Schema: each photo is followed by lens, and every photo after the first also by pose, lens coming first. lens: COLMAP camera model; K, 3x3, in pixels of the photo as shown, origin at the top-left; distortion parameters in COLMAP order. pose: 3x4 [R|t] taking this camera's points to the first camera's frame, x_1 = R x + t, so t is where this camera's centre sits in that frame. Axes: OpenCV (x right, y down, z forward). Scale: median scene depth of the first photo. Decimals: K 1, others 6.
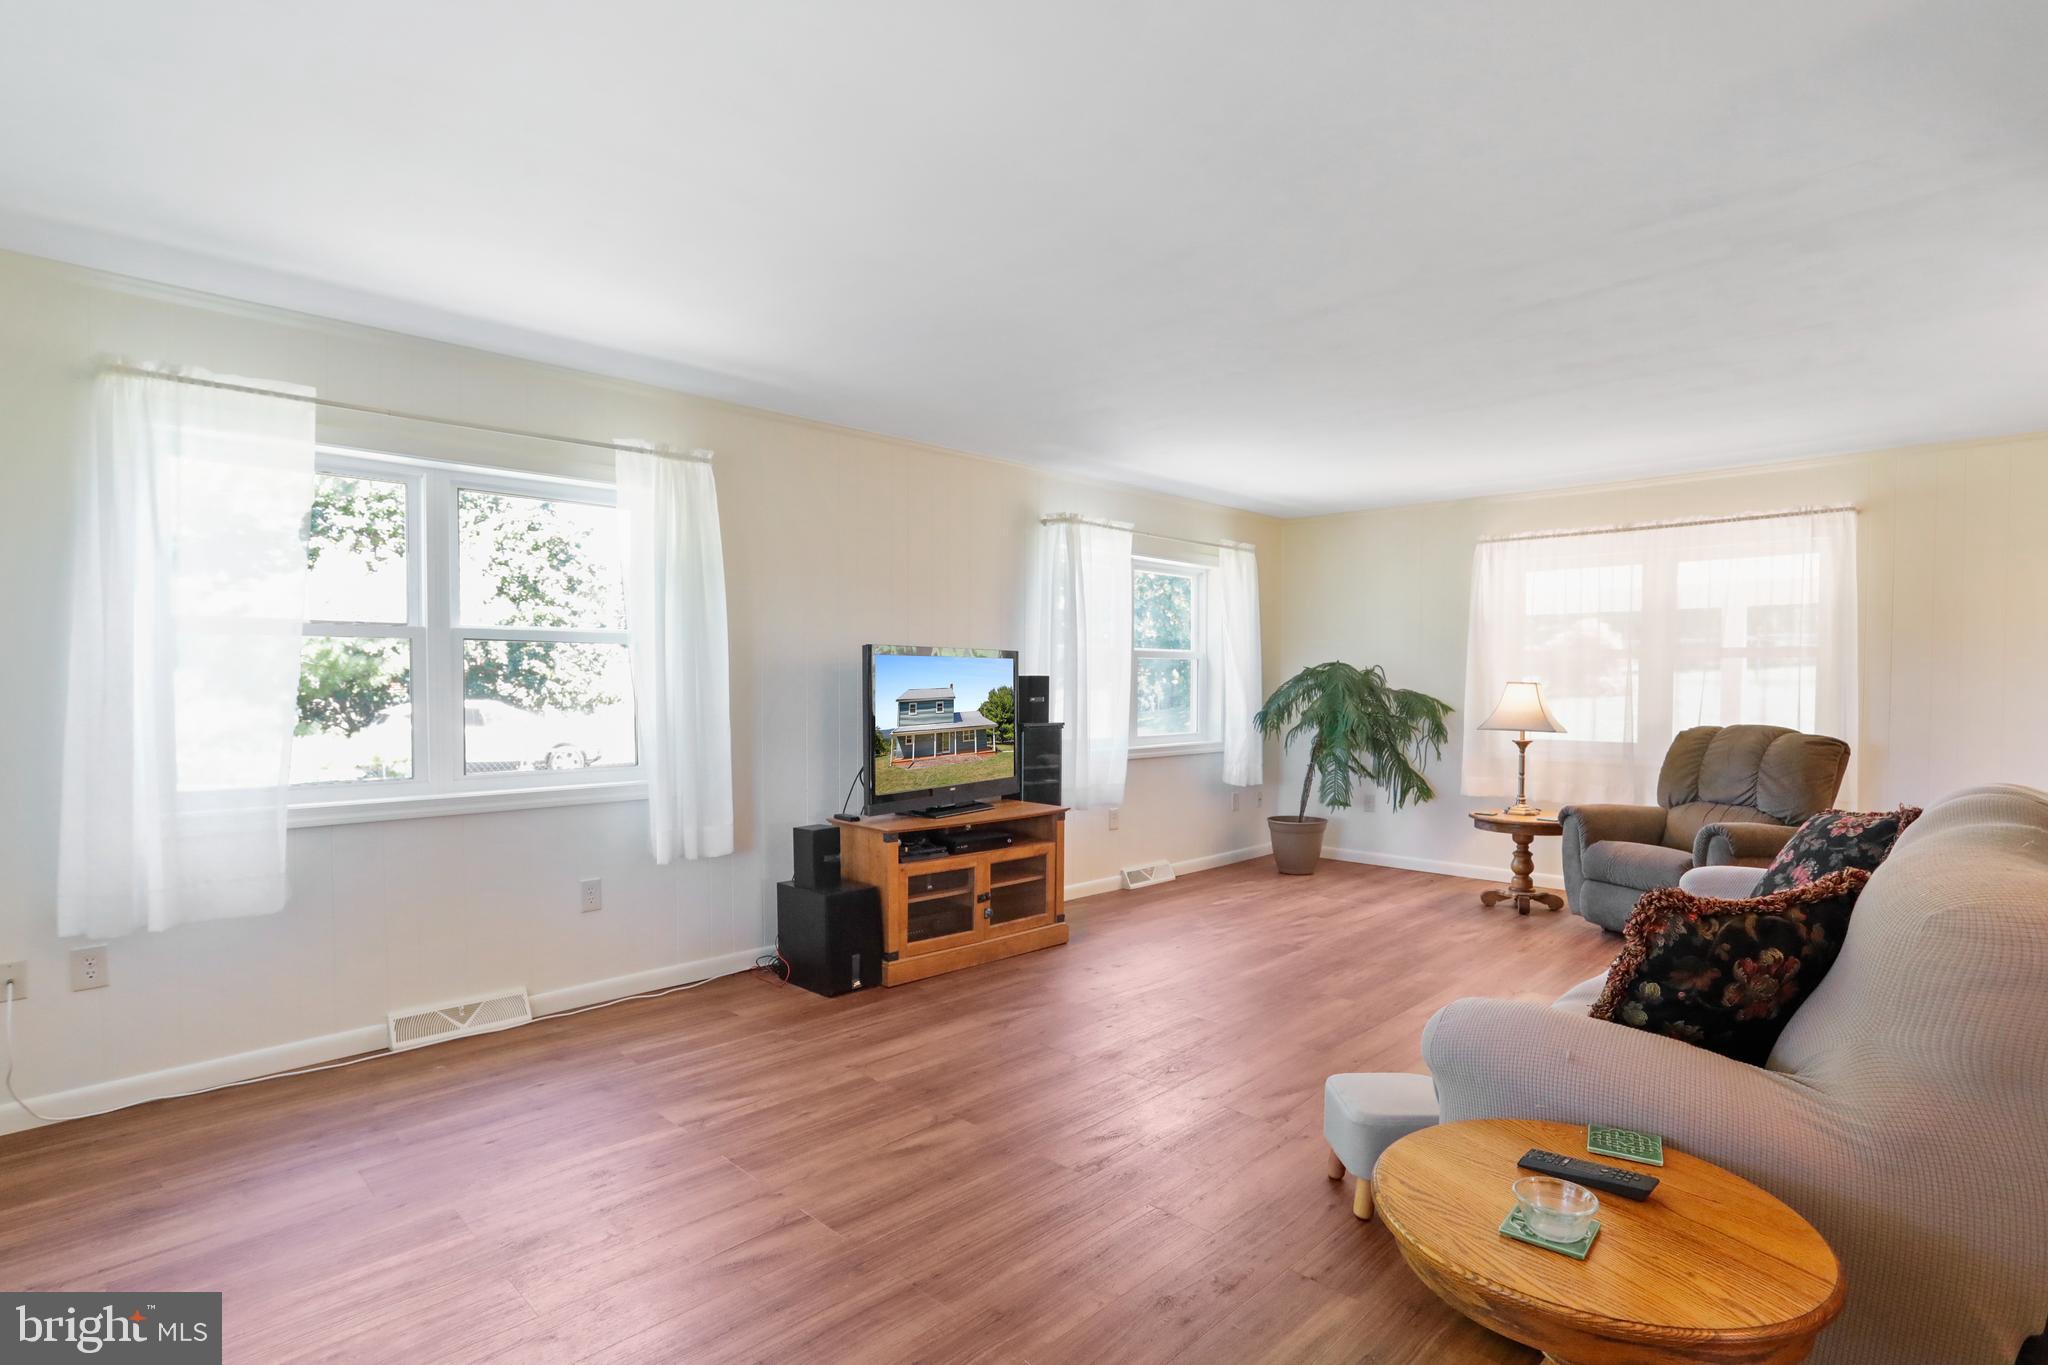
lens RADIAL K [[1005.0, 0, 1024.0], [0, 1005.0, 682.5], [0, 0, 1]] dist [-0.025190, 0.000202]
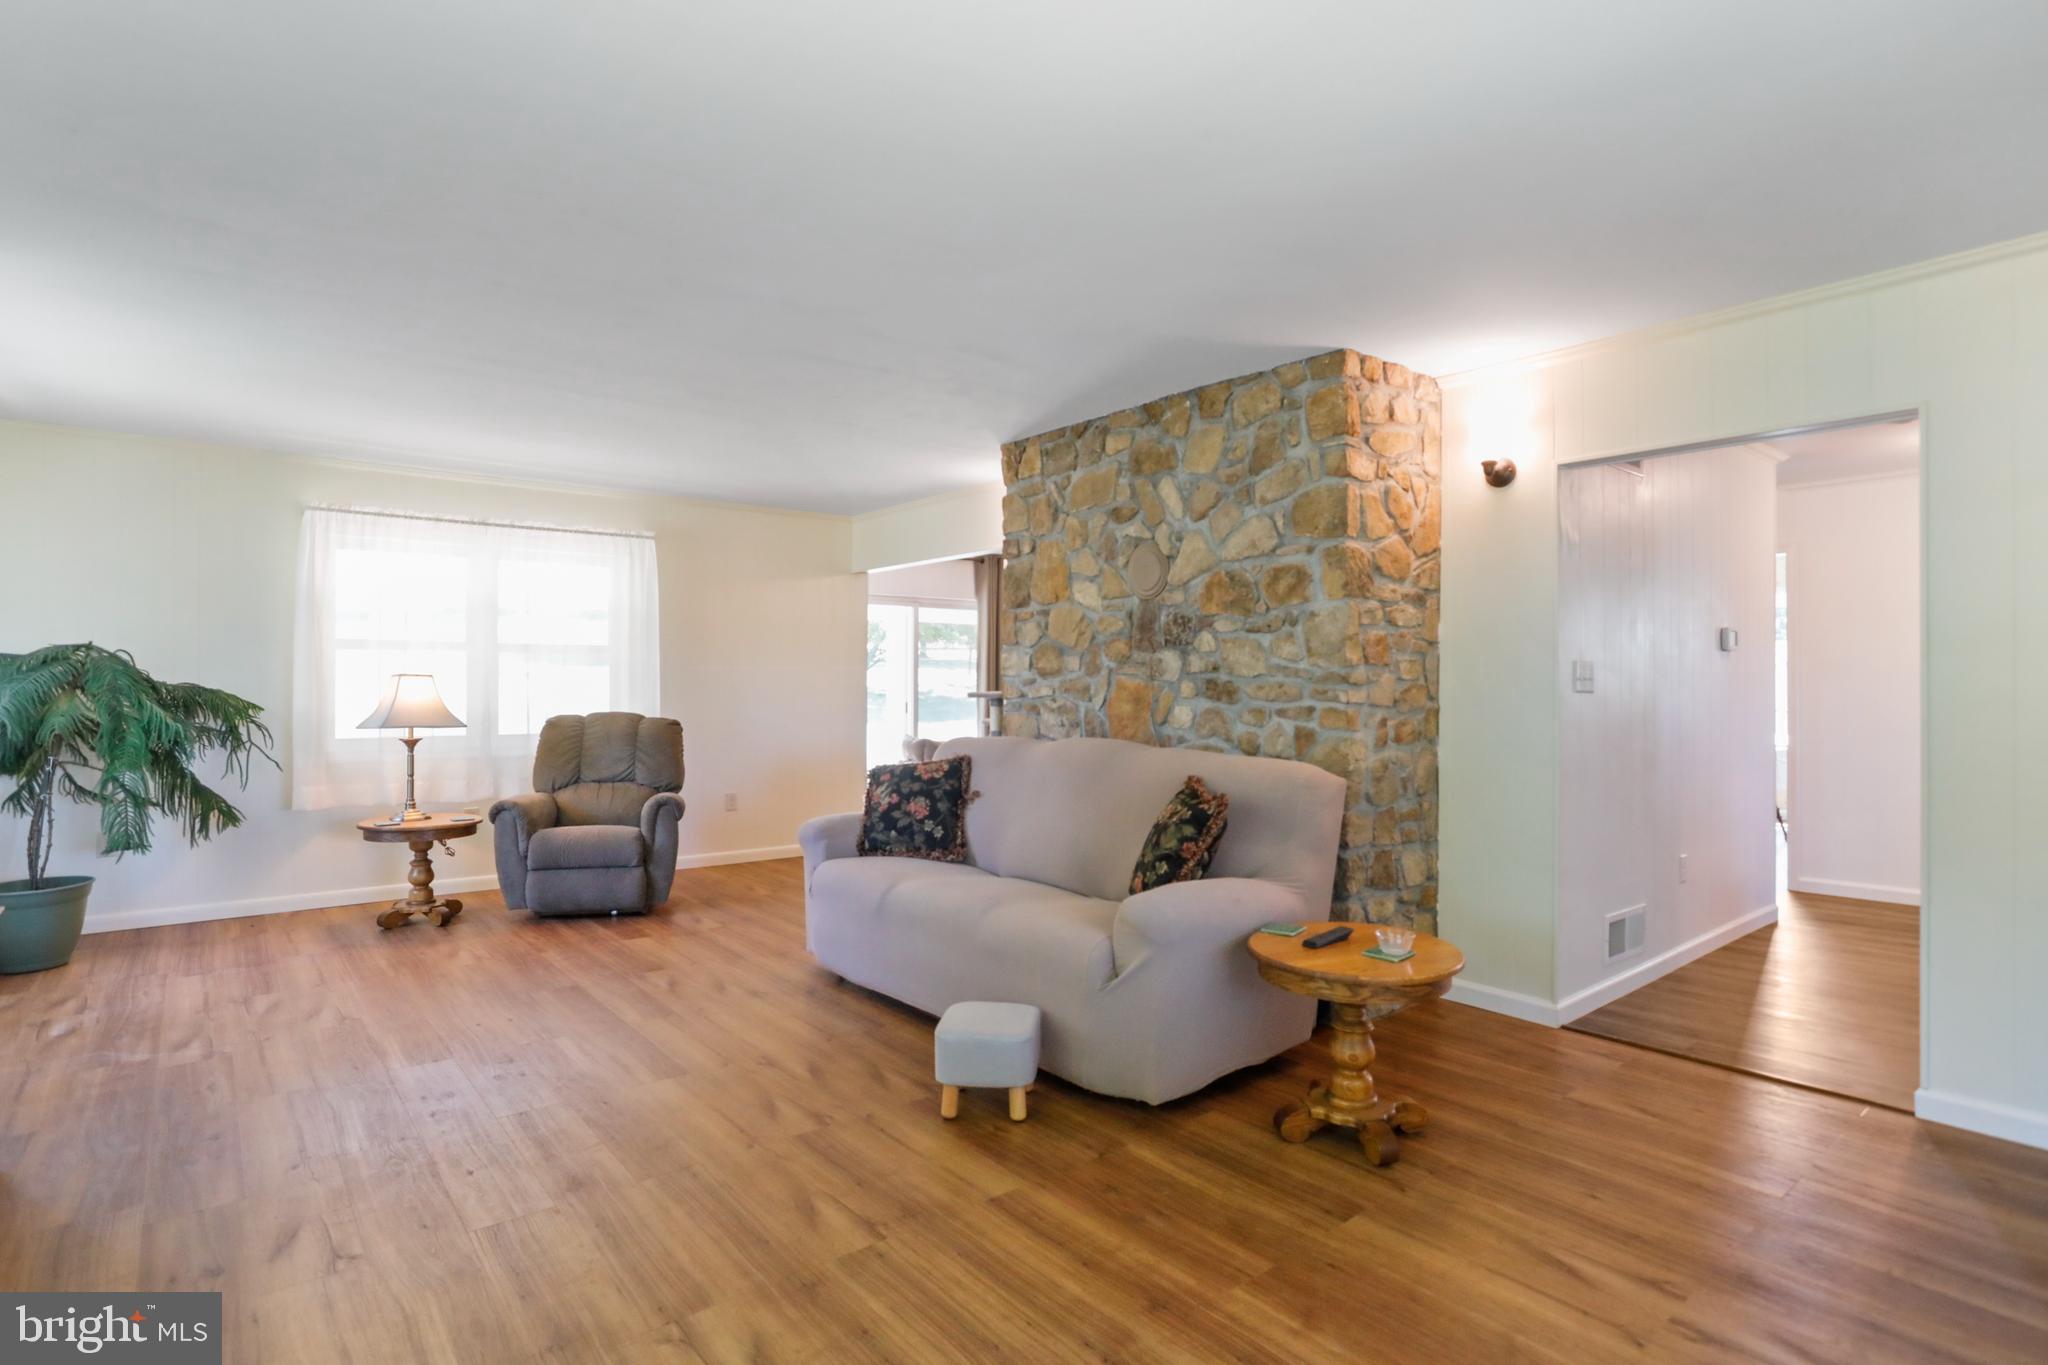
lens RADIAL K [[1010.5, 0, 1024.0], [0, 1010.5, 682.5], [0, 0, 1]] dist [-0.002879, -0.000610]
pose [[0.094983, 0.000831, 0.995479, -0.363446], [-0.001541, 0.999999, -0.000687, 0.007345], [-0.995478, -0.001469, 0.094984, 0.365264]]
